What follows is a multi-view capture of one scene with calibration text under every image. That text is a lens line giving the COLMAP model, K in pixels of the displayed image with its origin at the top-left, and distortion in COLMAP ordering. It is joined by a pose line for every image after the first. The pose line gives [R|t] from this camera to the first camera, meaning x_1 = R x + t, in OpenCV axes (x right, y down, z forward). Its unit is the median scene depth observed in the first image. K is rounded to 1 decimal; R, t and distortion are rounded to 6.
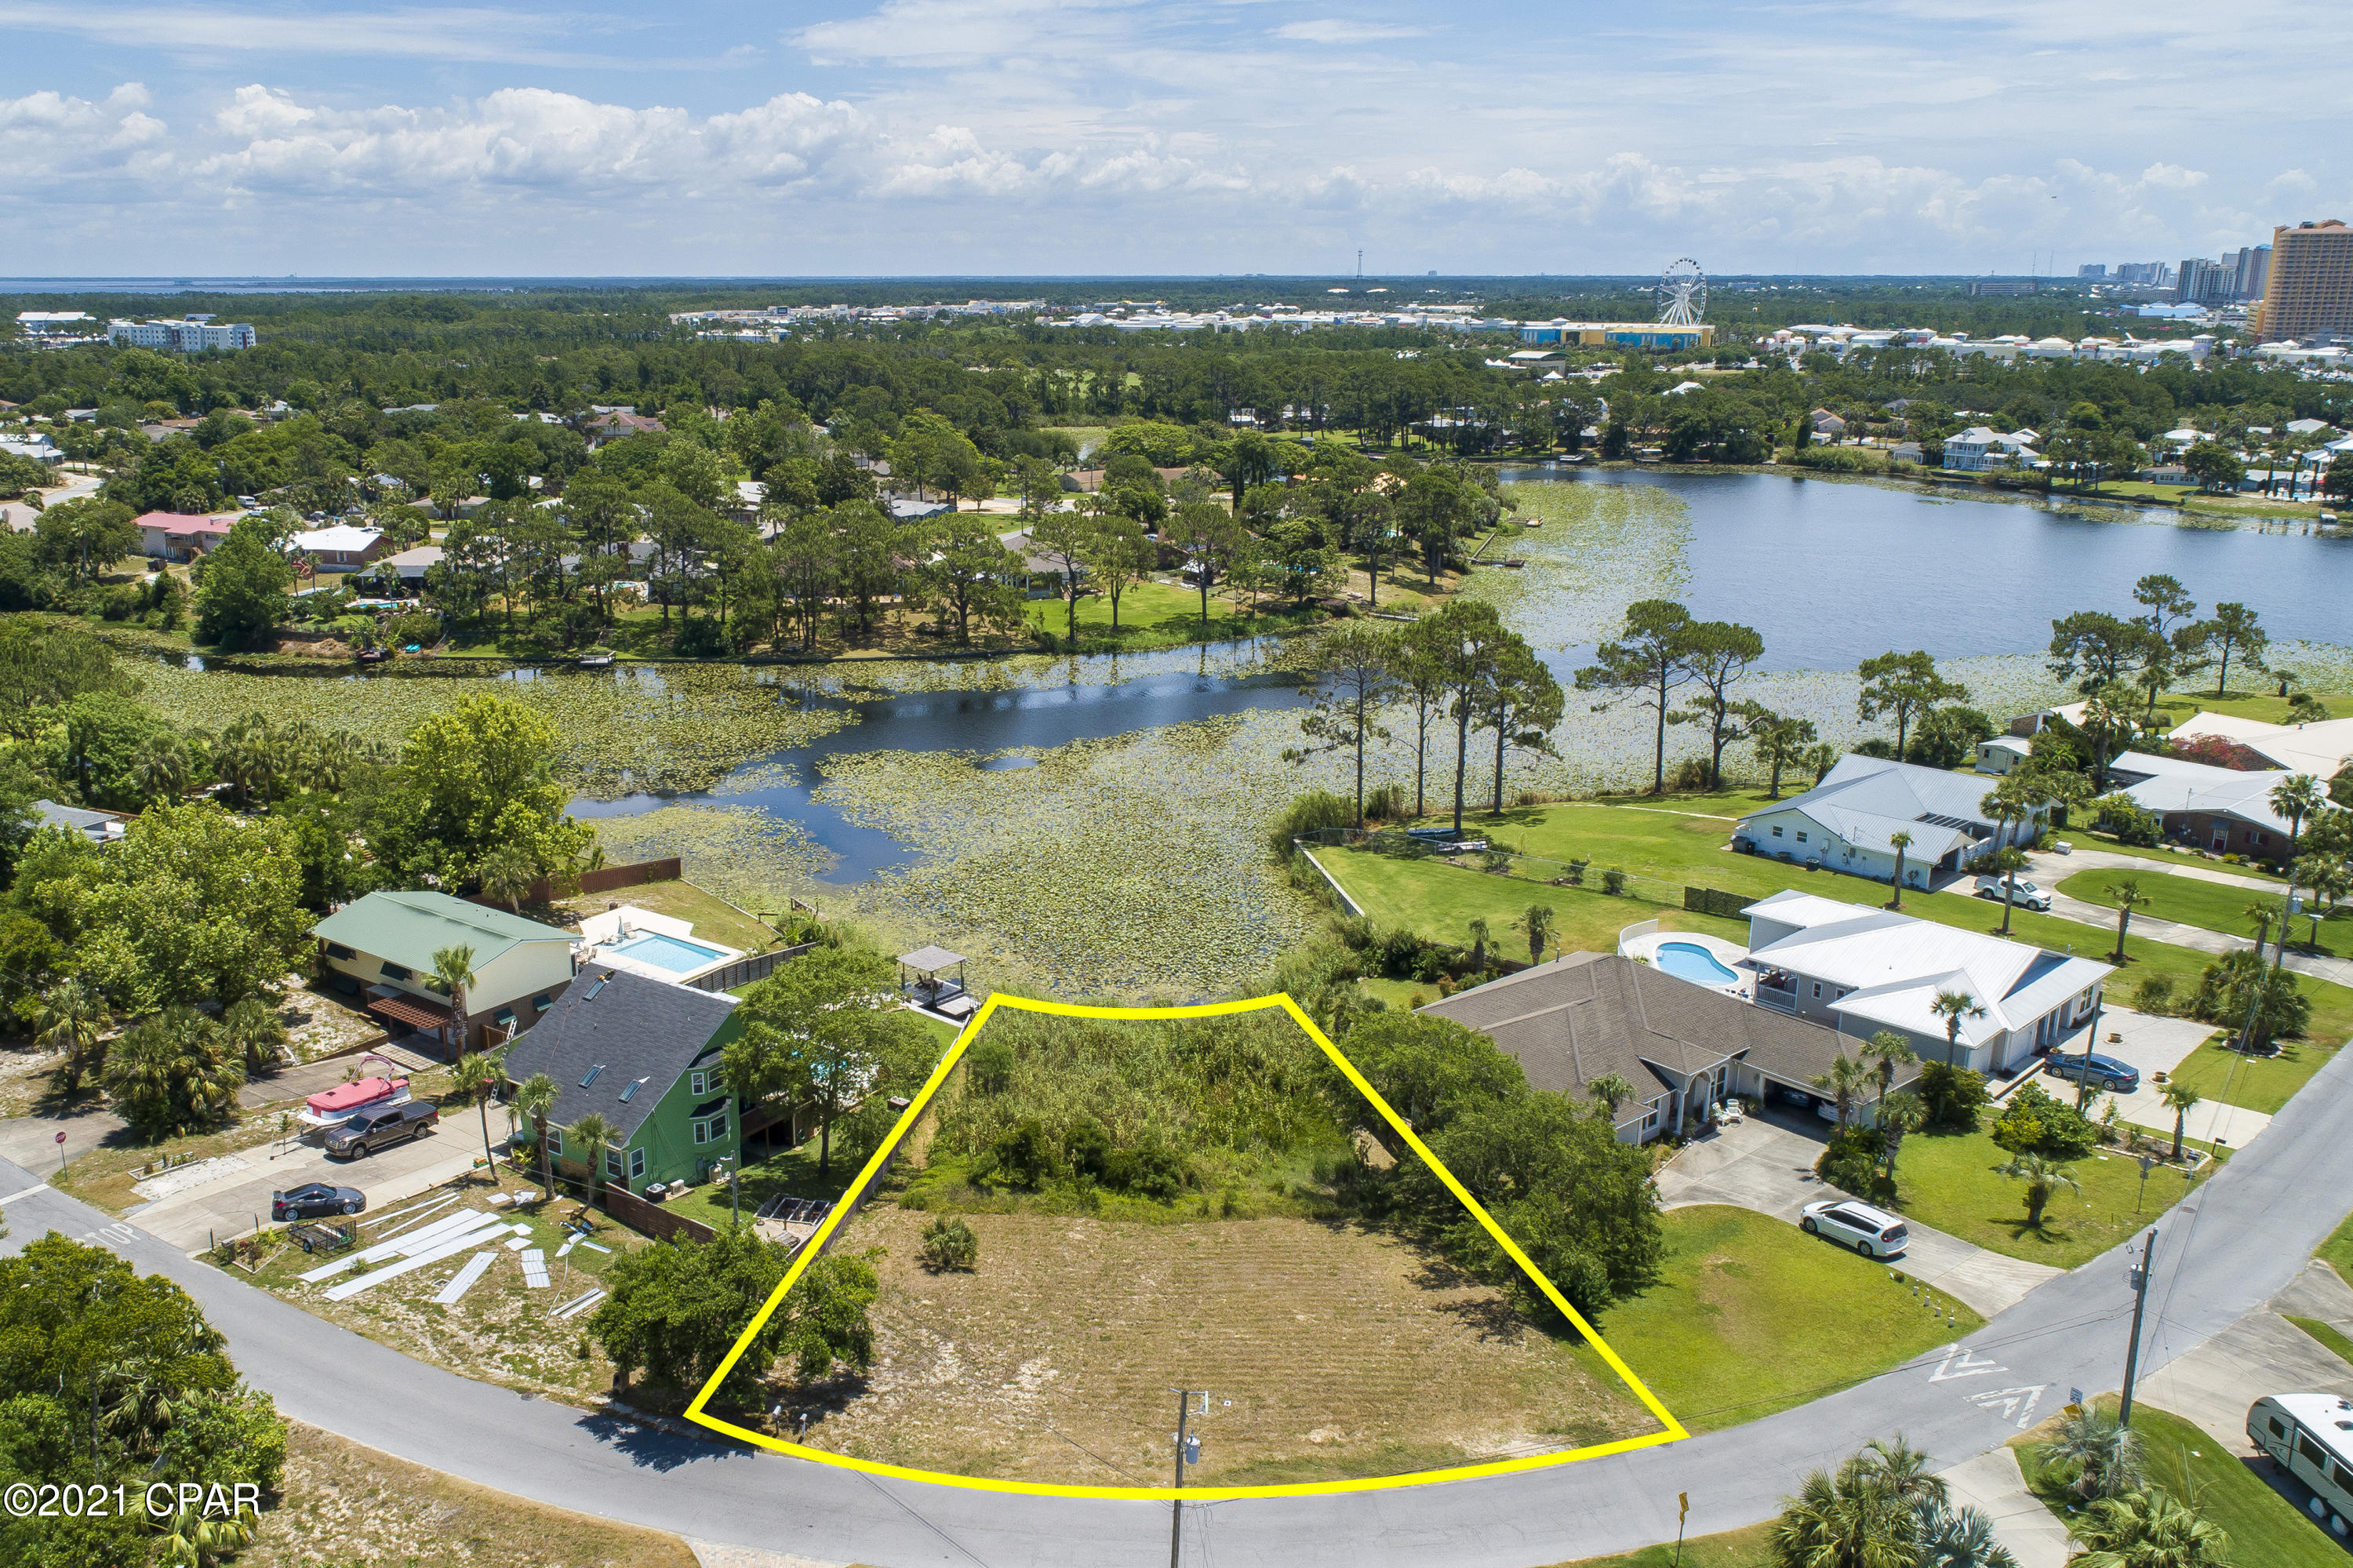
lens RADIAL K [[1969.9, 0, 1176.5], [0, 1969.9, 784.0], [0, 0, 1]] dist [0.008997, 0.006249]
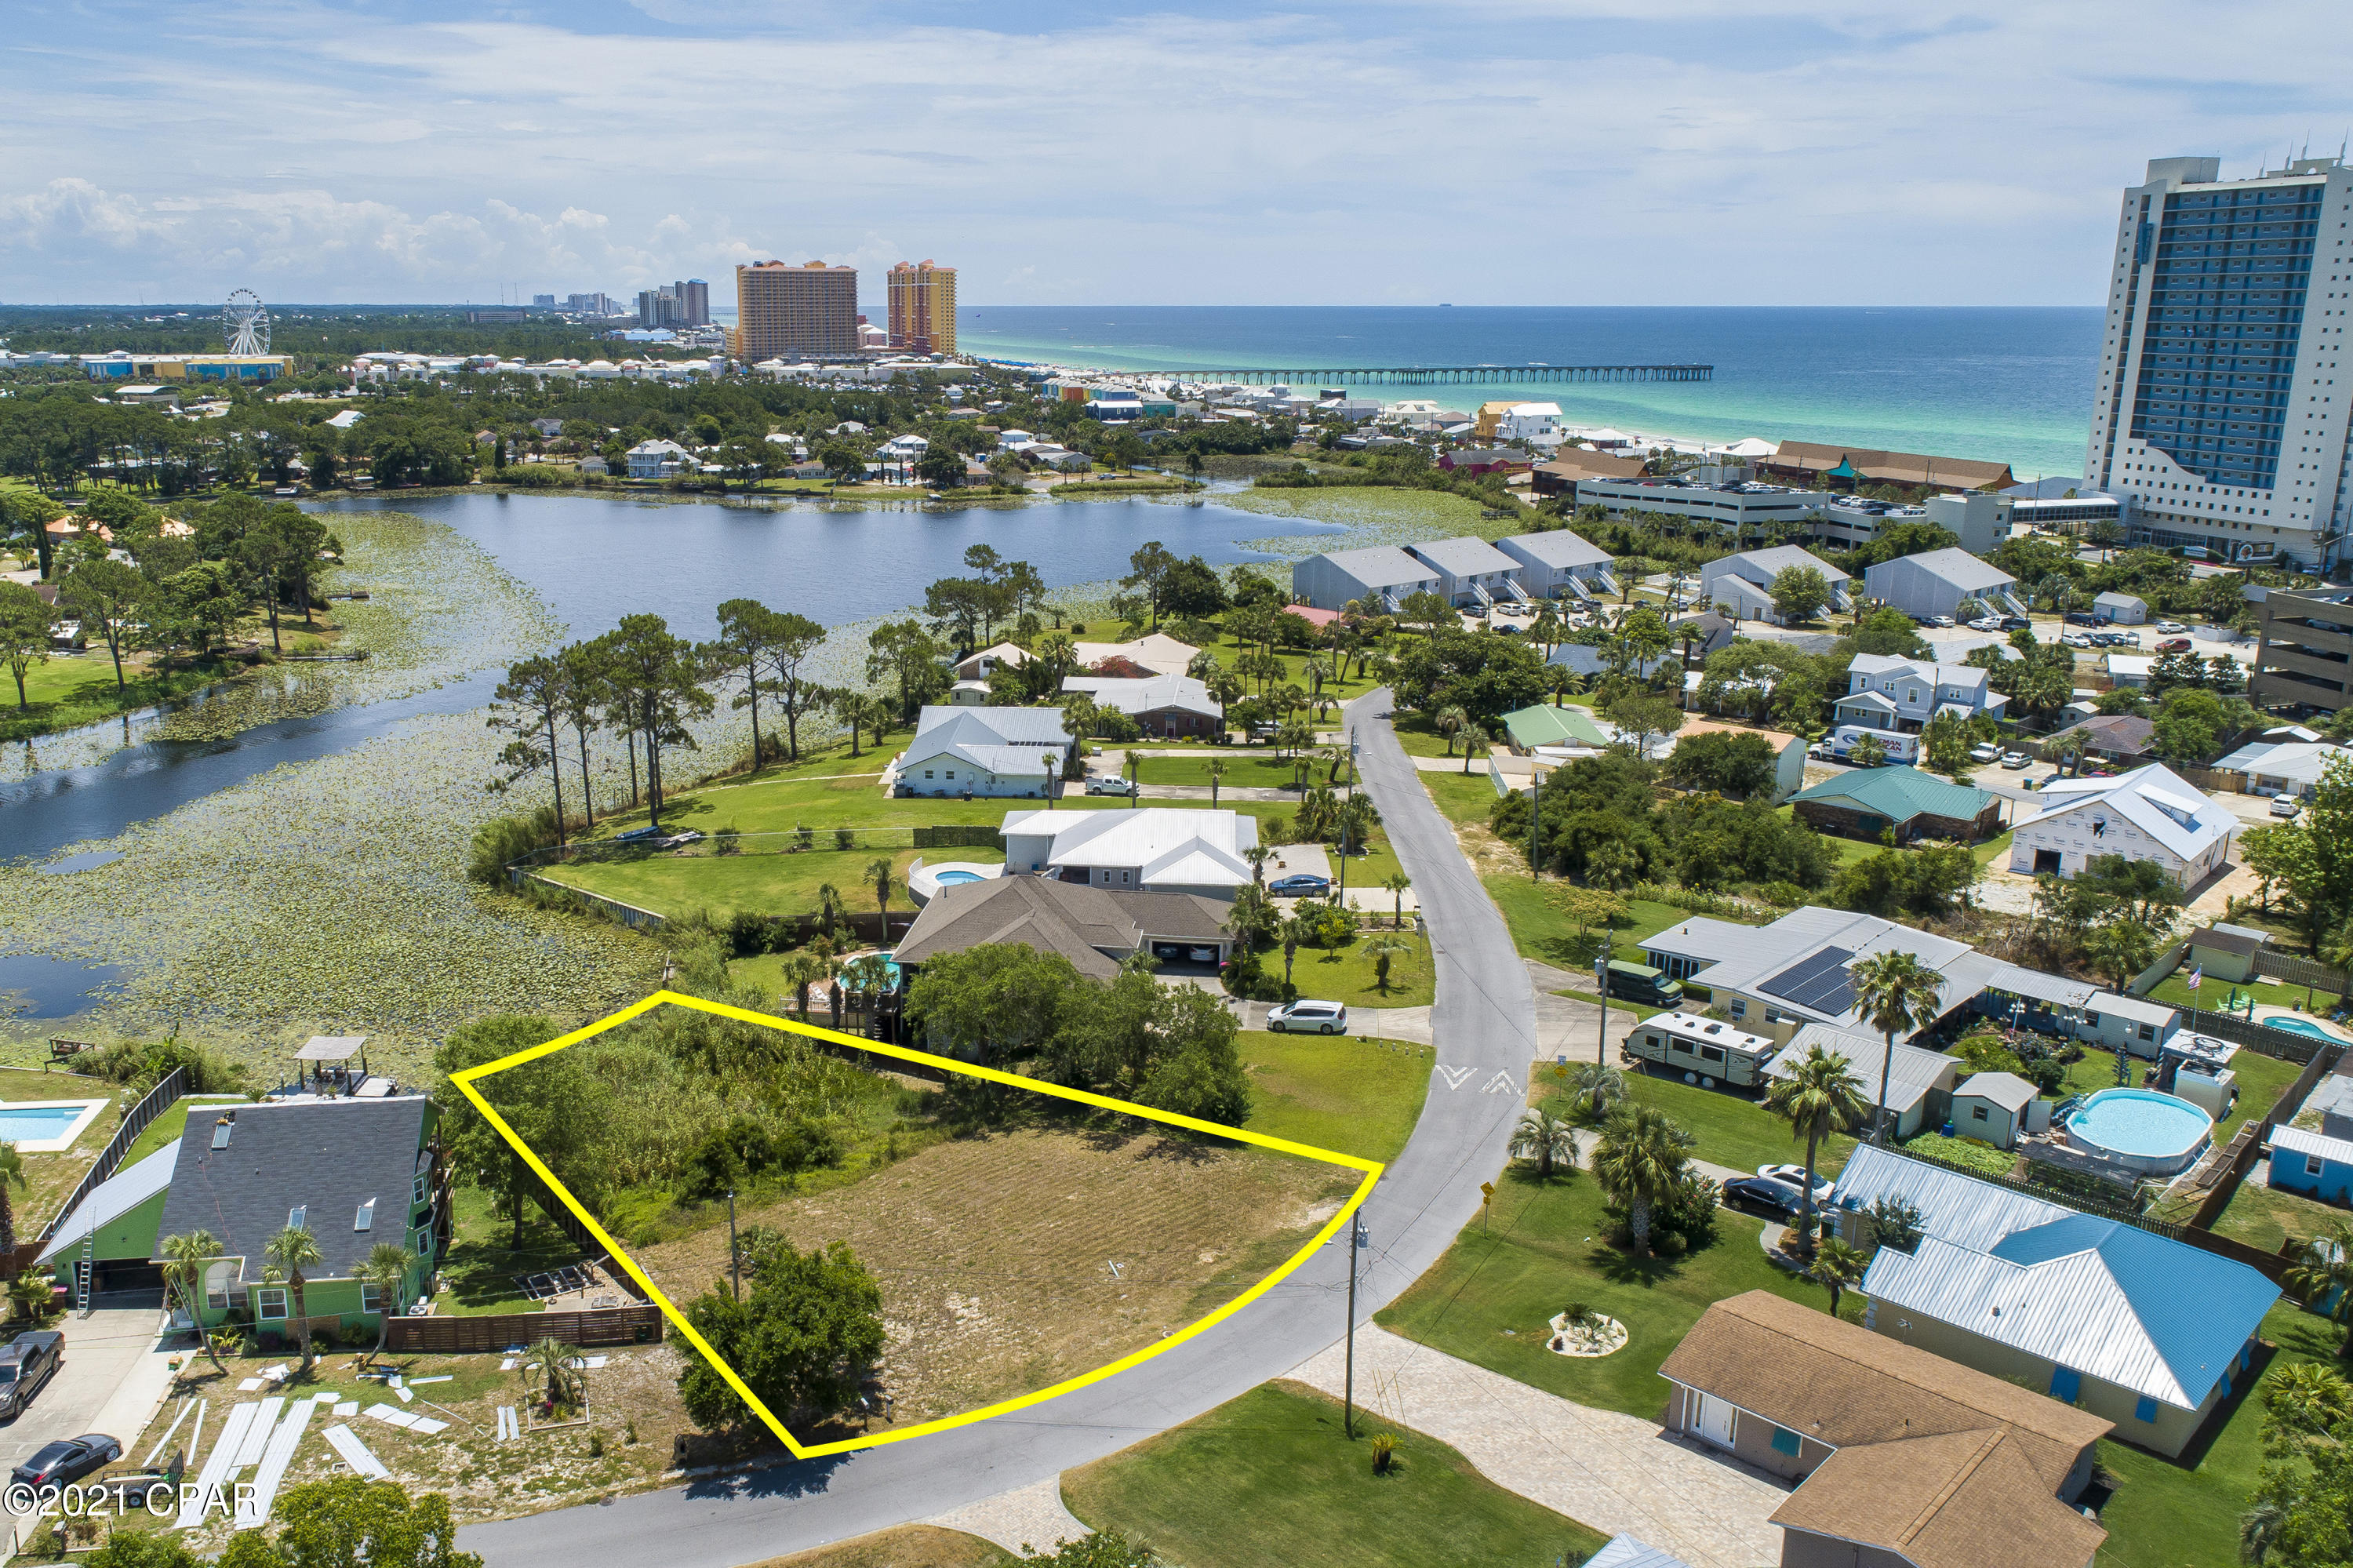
lens RADIAL K [[1823.4, 0, 1176.5], [0, 1823.4, 784.0], [0, 0, 1]] dist [0.001041, -0.002099]
pose [[0.735730, -0.174695, 0.654357, -0.098008], [0.171410, 0.982736, 0.069637, -0.006853], [-0.655225, 0.060929, 0.752972, 0.020553]]
